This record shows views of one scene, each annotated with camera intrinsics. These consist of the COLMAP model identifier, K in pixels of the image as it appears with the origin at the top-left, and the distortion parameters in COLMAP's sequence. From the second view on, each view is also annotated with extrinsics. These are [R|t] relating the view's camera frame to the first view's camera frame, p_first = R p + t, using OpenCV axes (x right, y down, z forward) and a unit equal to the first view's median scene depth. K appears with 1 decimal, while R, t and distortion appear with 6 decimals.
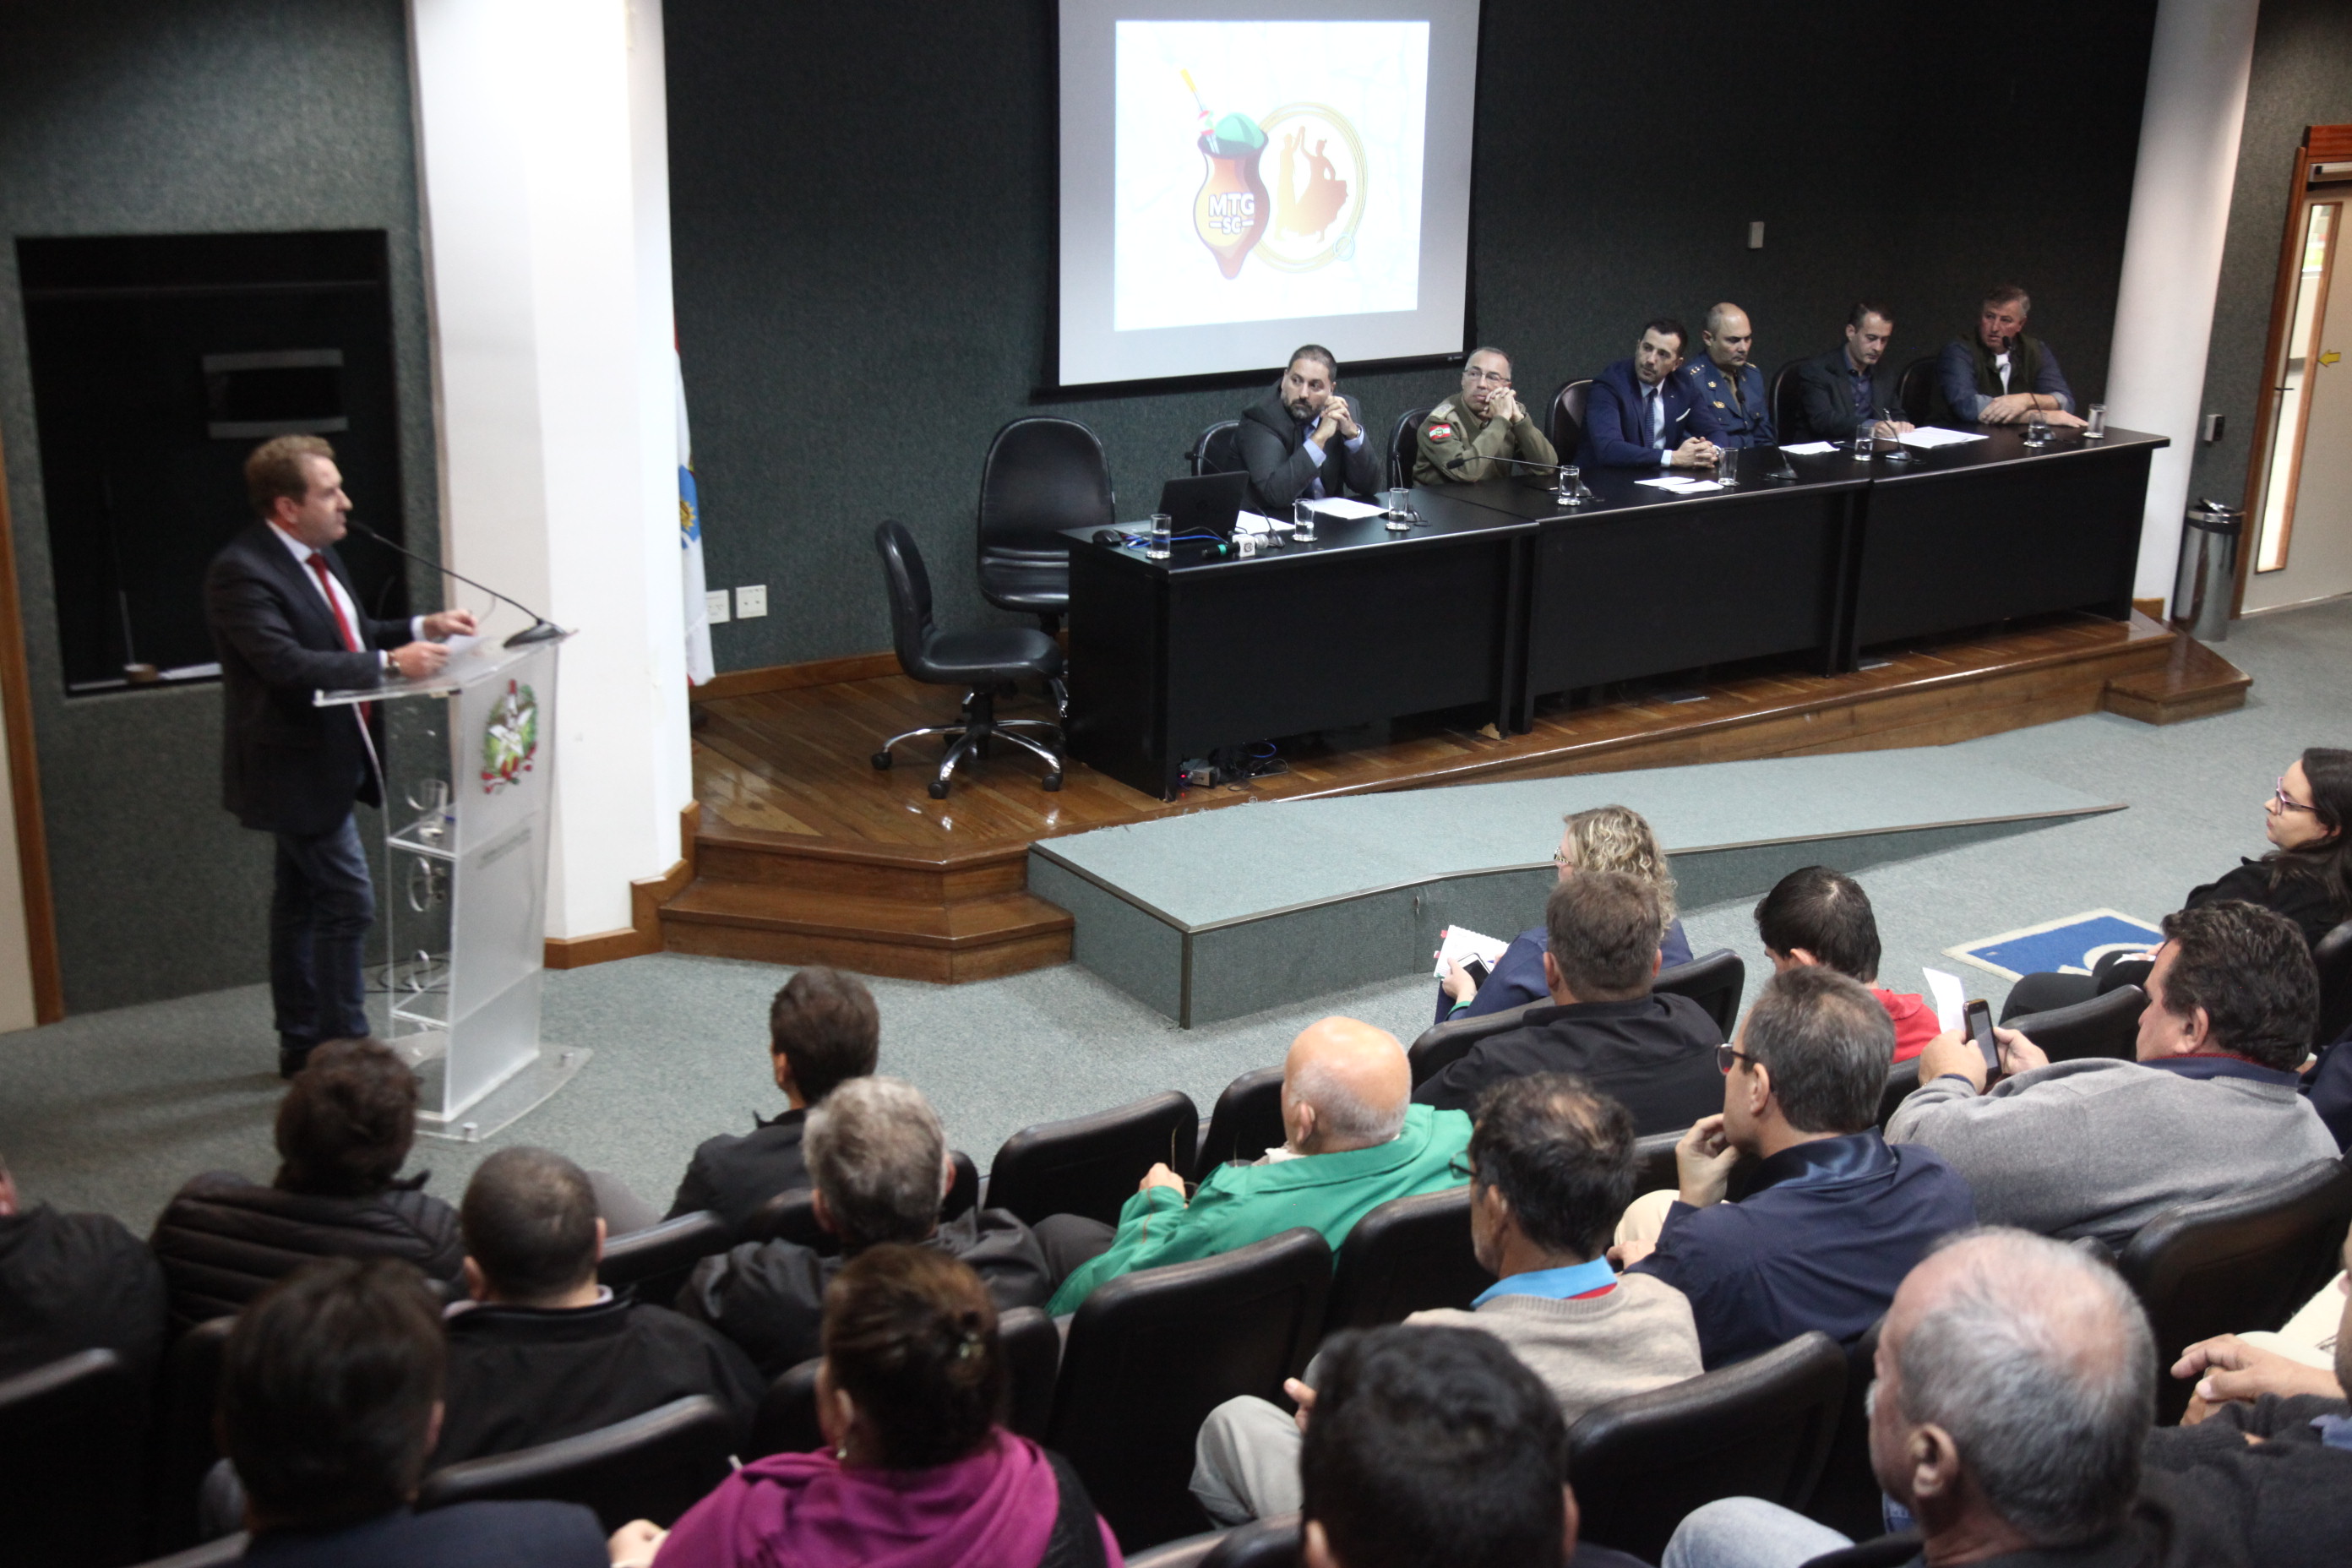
lens RADIAL K [[2759.5, 0, 1177.7], [0, 2759.5, 809.9], [0, 0, 1]] dist [0.019144, 0.230628]
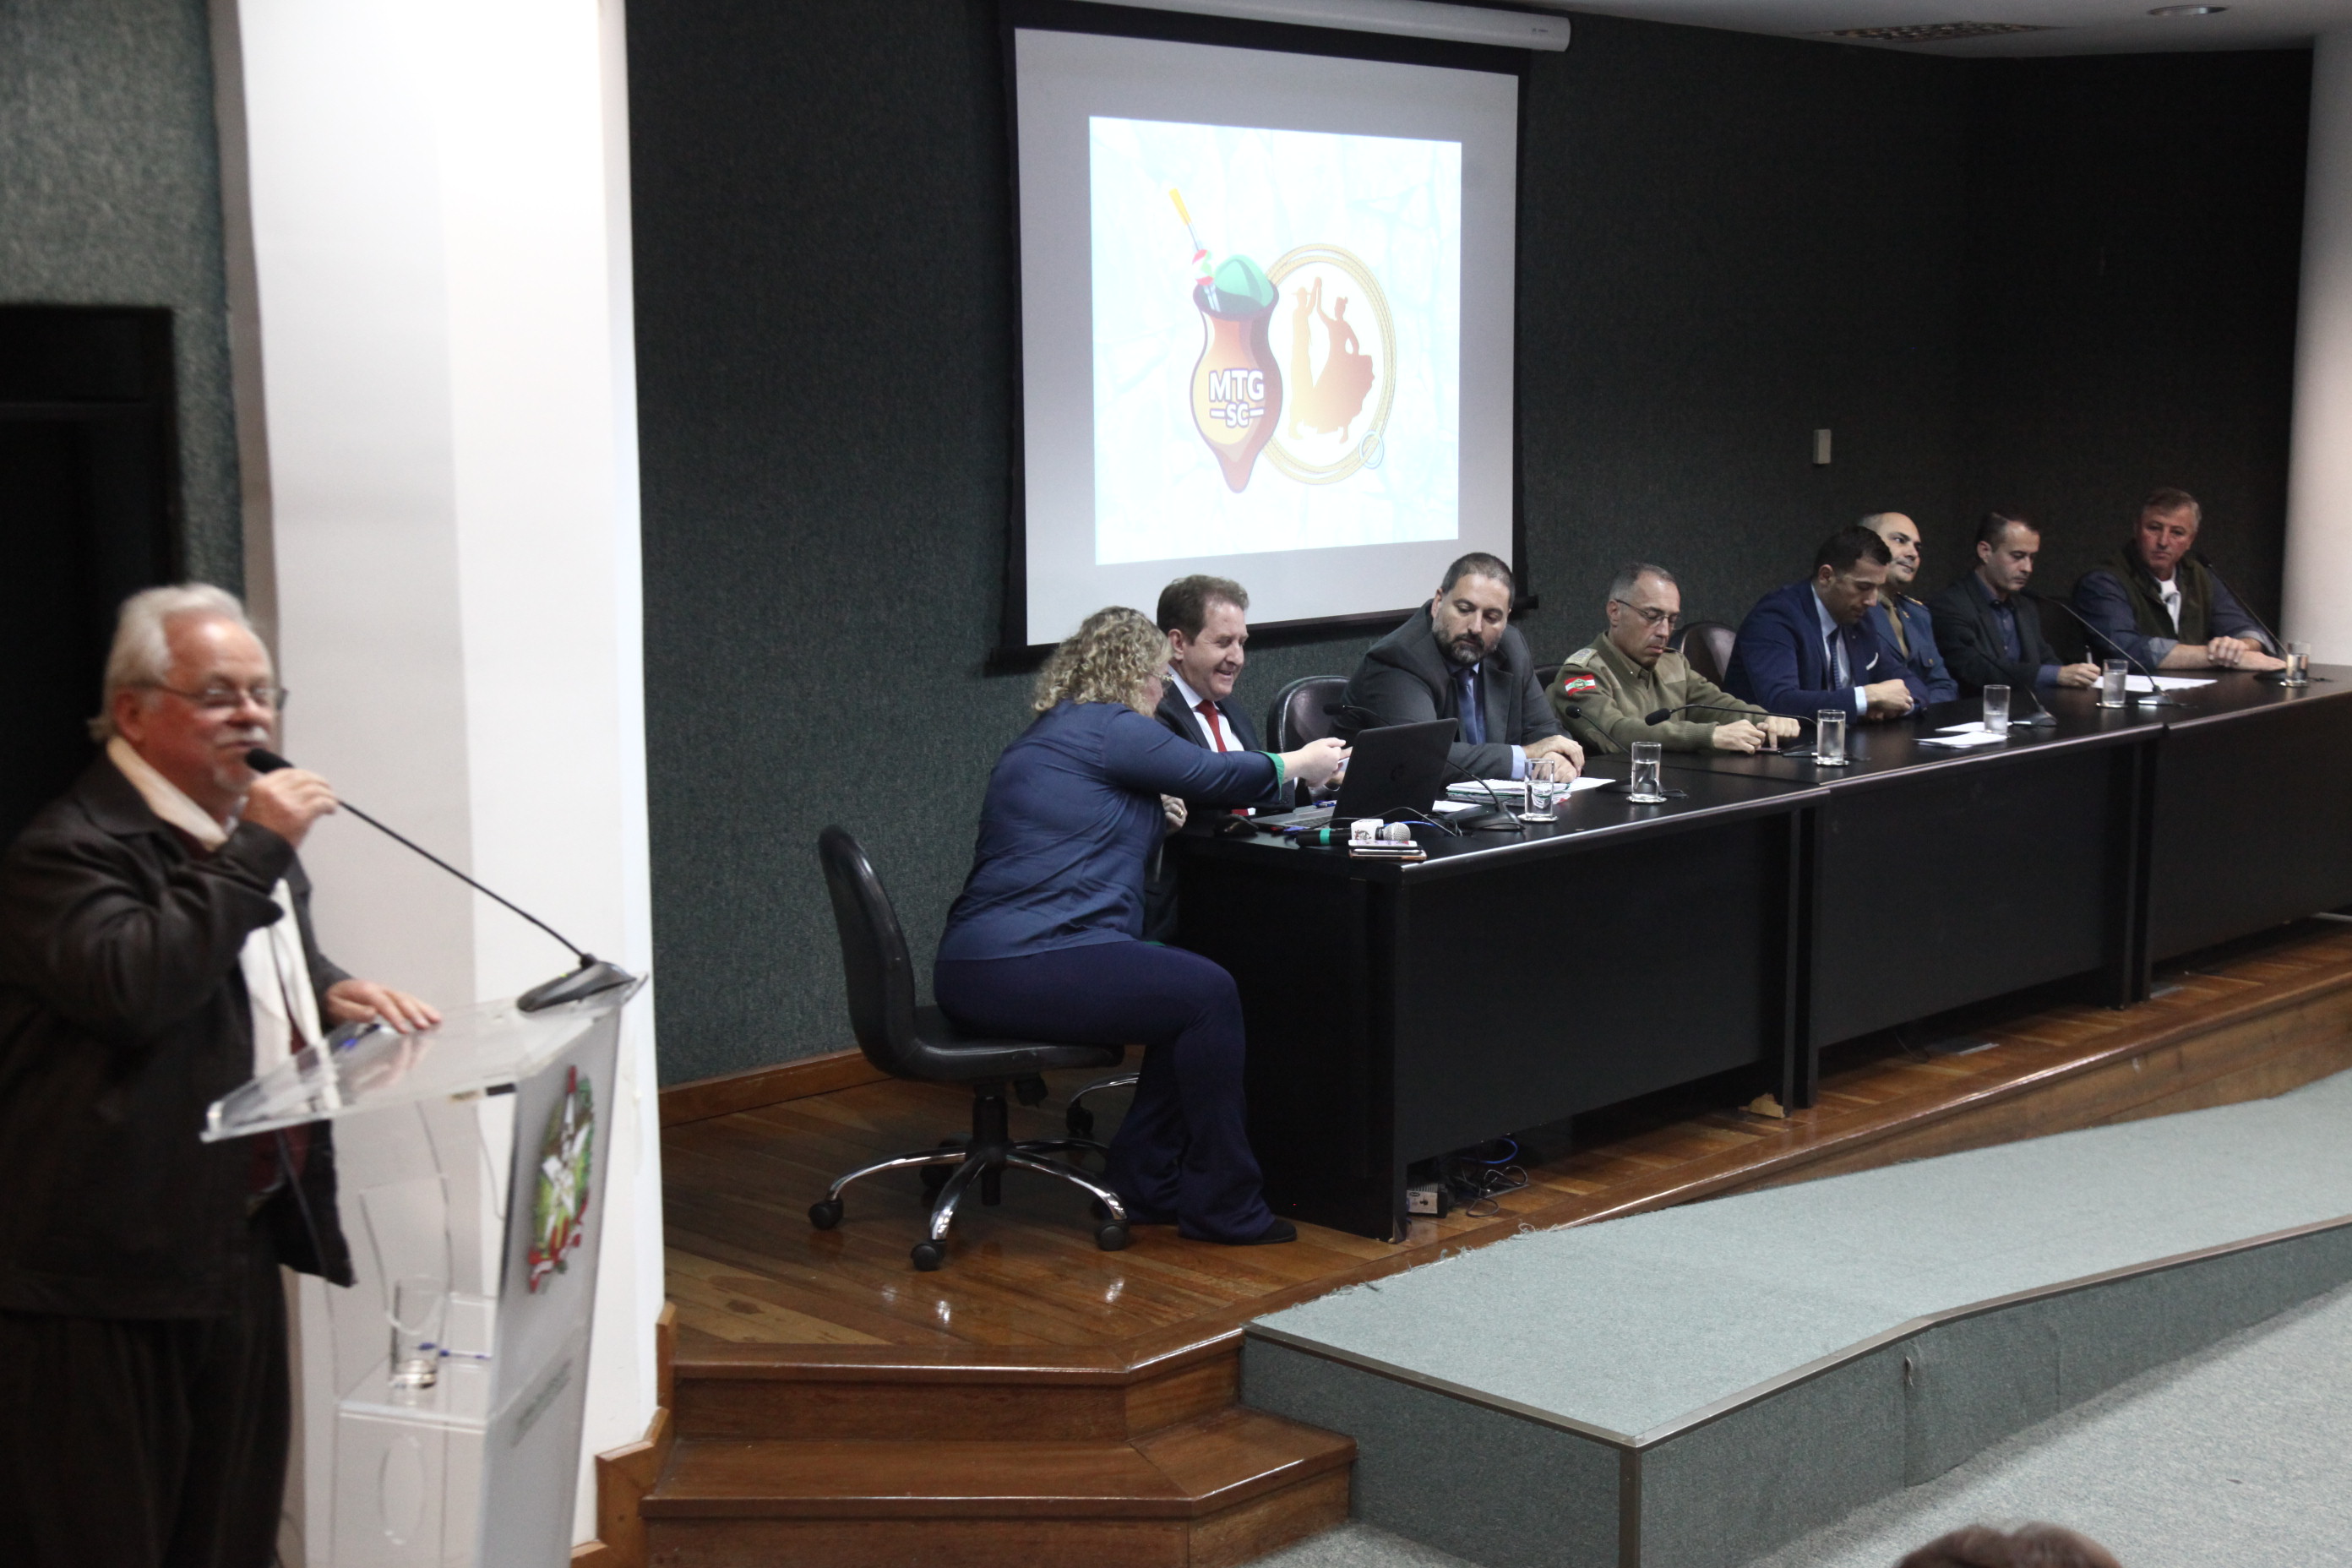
lens RADIAL K [[3165.0, 0, 1210.1], [0, 3165.0, 785.0], [0, 0, 1]] dist [0.135655, 0.058363]
pose [[0.976081, -0.051831, 0.211140, -0.177722], [0.085992, 0.984011, -0.155976, 0.003386], [-0.199680, 0.170402, 0.964931, 0.278706]]
